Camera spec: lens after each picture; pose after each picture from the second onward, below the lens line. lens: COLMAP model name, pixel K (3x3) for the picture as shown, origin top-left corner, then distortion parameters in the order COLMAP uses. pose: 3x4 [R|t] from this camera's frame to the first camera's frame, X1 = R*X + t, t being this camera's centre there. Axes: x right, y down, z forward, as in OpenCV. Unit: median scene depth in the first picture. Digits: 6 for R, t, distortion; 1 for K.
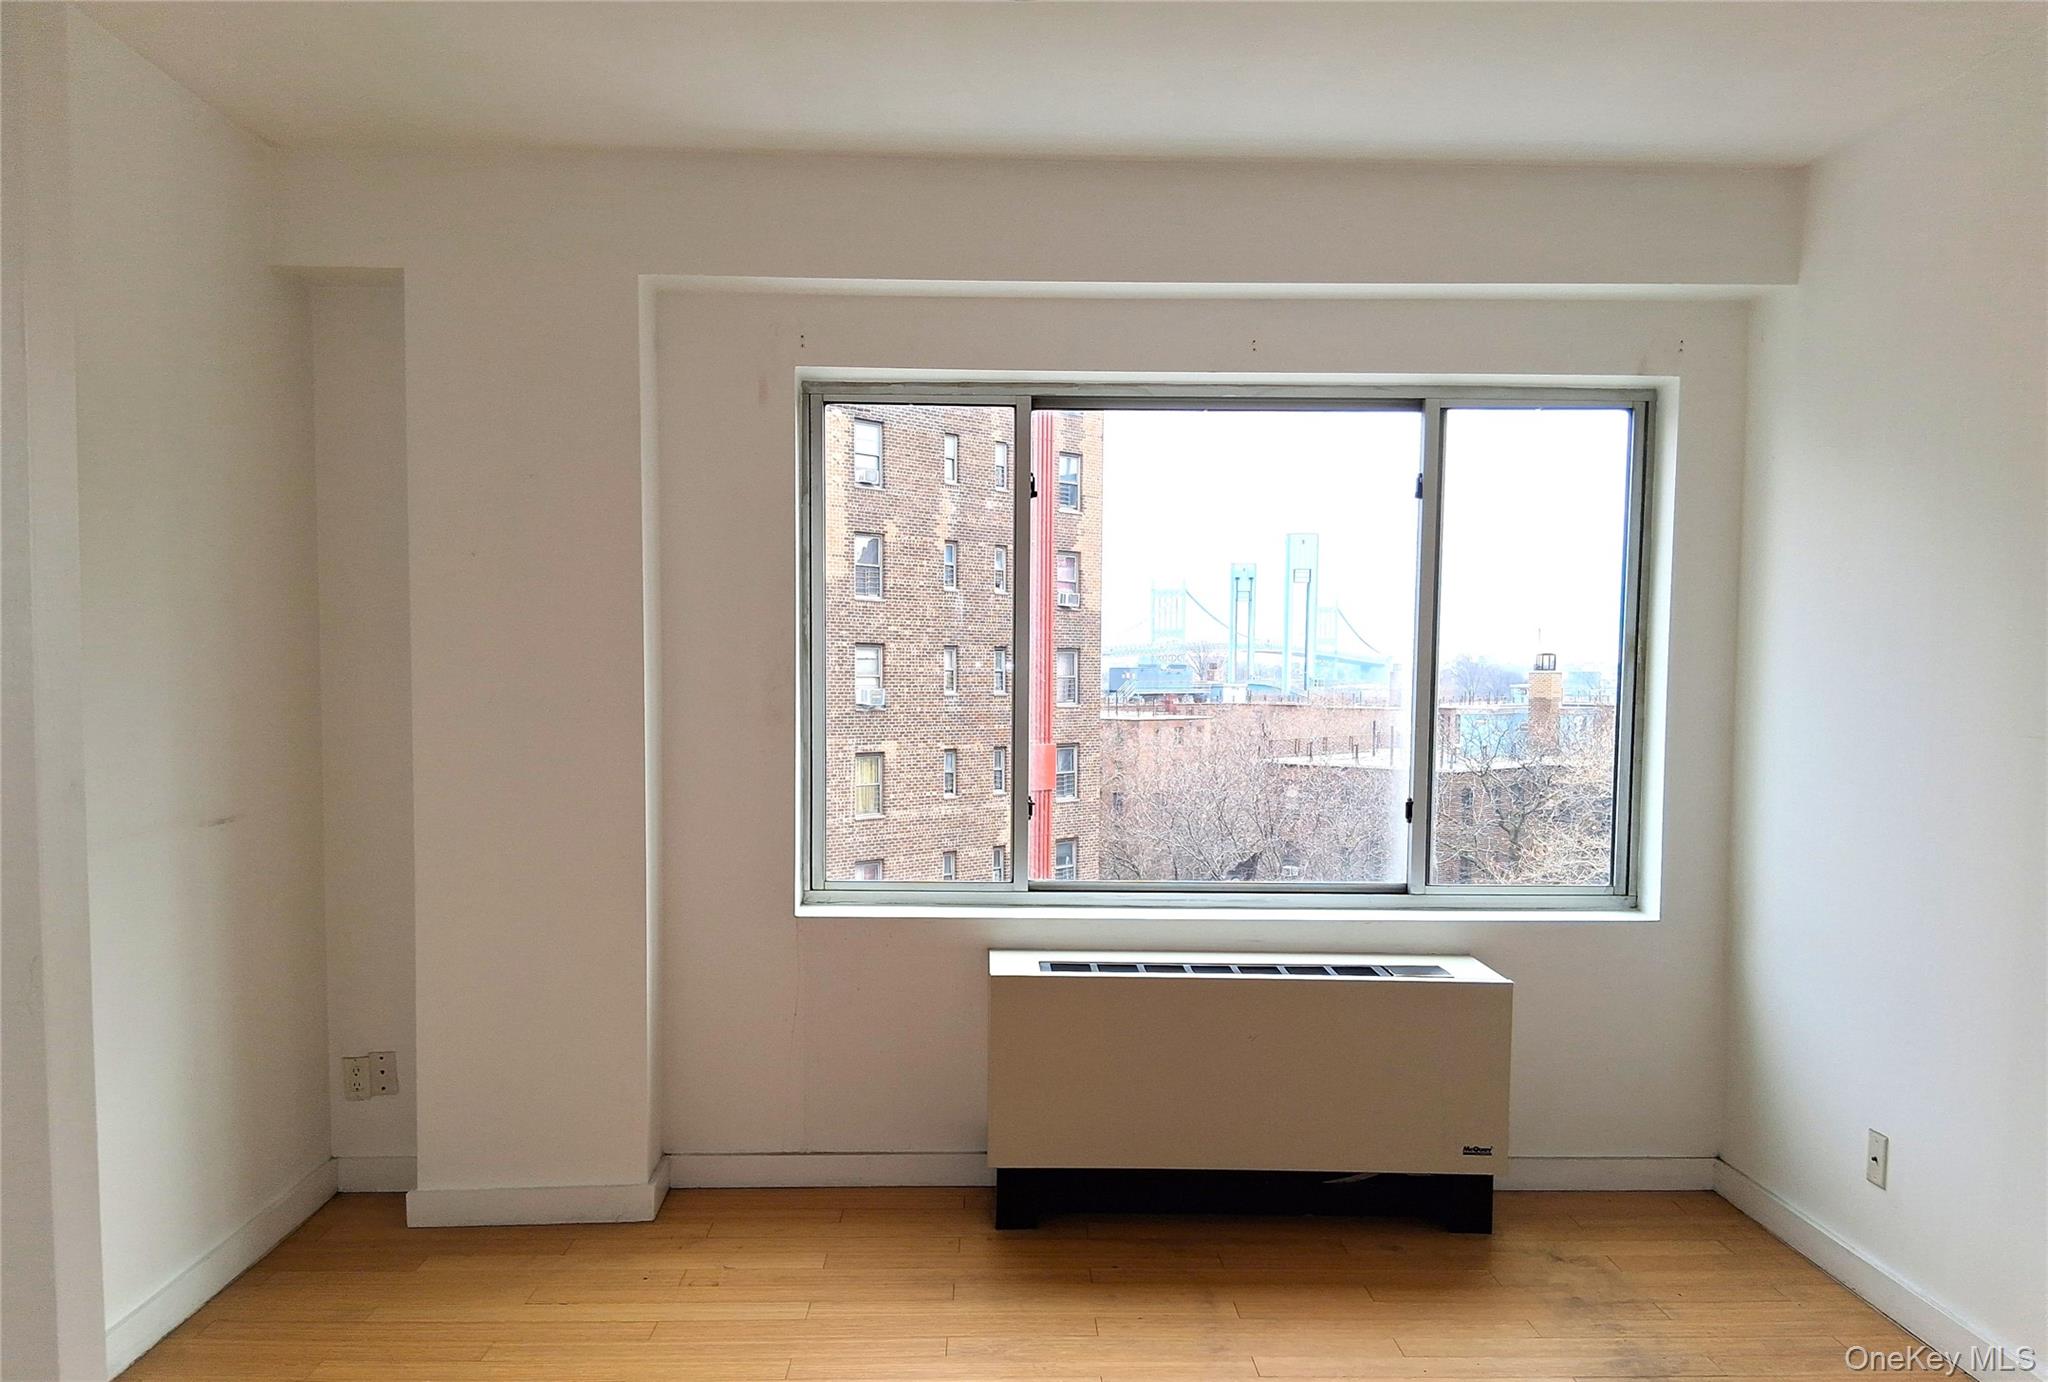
lens RADIAL K [[1553.6, 0, 1027.7], [0, 1553.6, 767.4], [0, 0, 1]] dist [0.112910, -0.203668]
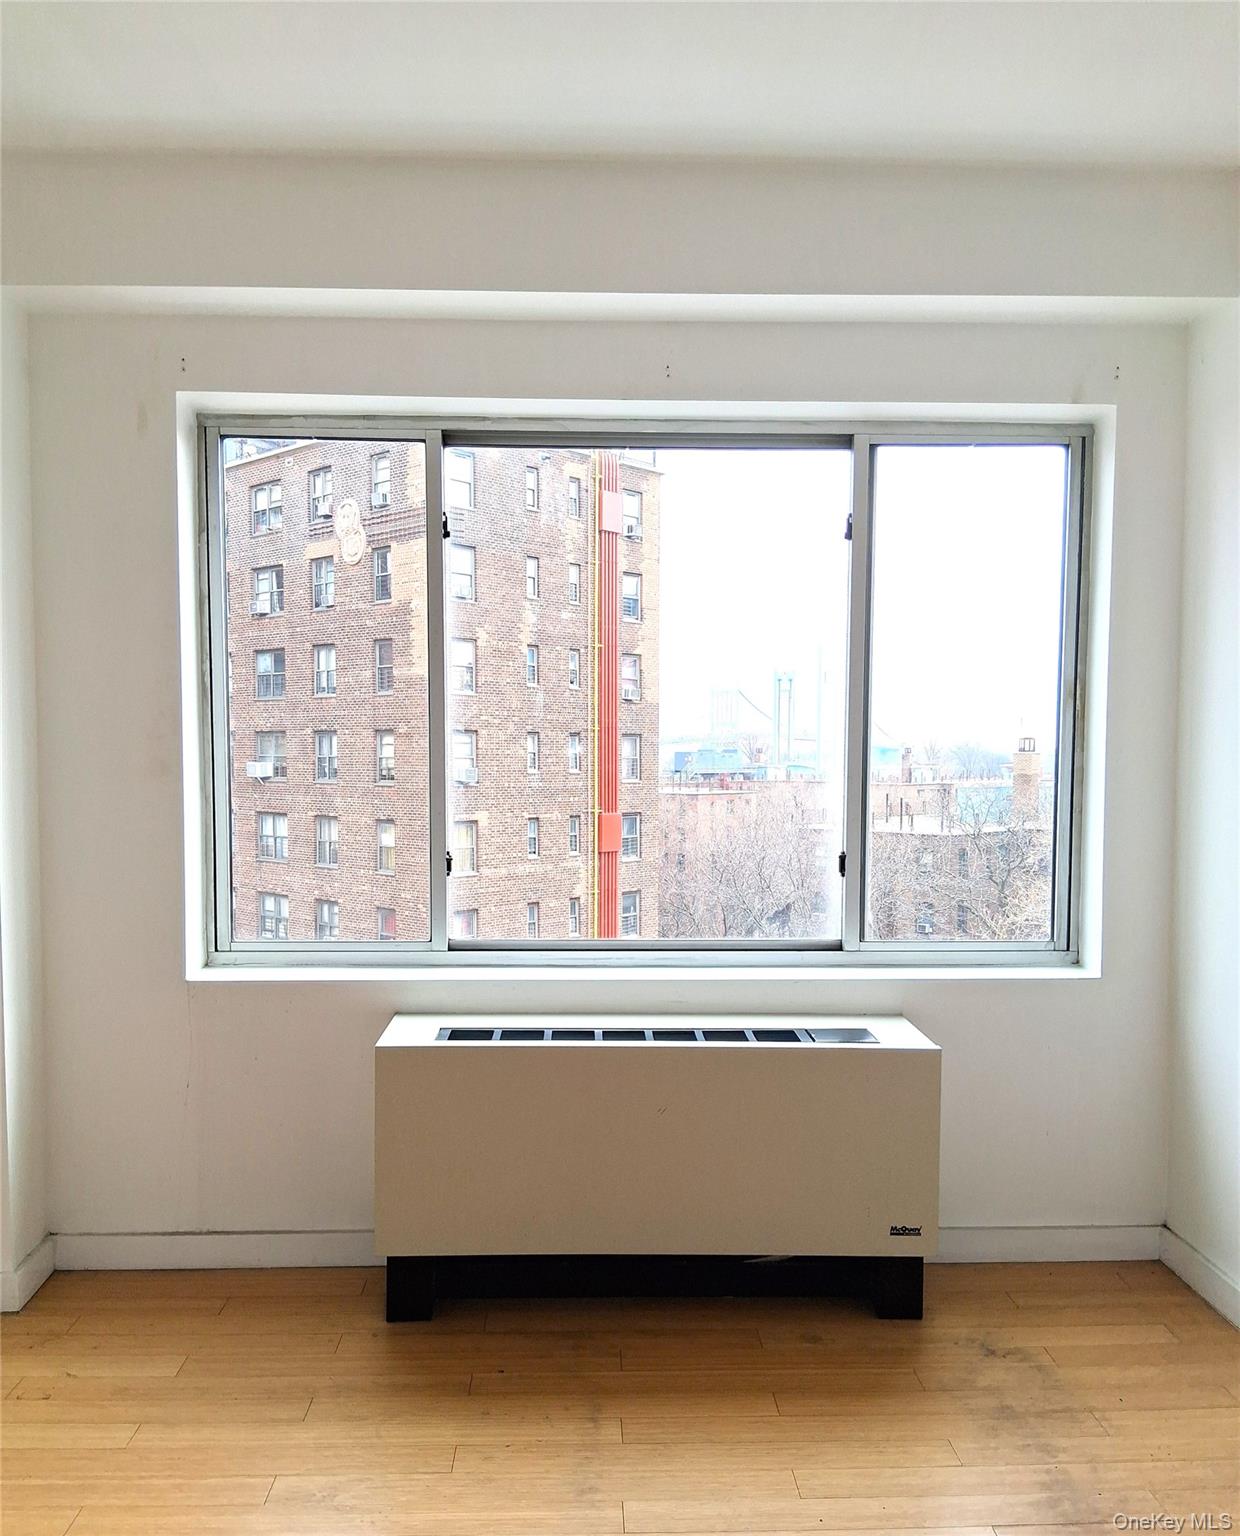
lens RADIAL K [[1276.3, 0, 613.6], [0, 1276.3, 825.2], [0, 0, 1]] dist [0.104627, -0.178702]
pose [[0.999950, -0.005303, 0.008517, 0.101352], [0.005356, 0.999967, -0.006144, 0.008017], [-0.008484, 0.006189, 0.999945, 0.221675]]
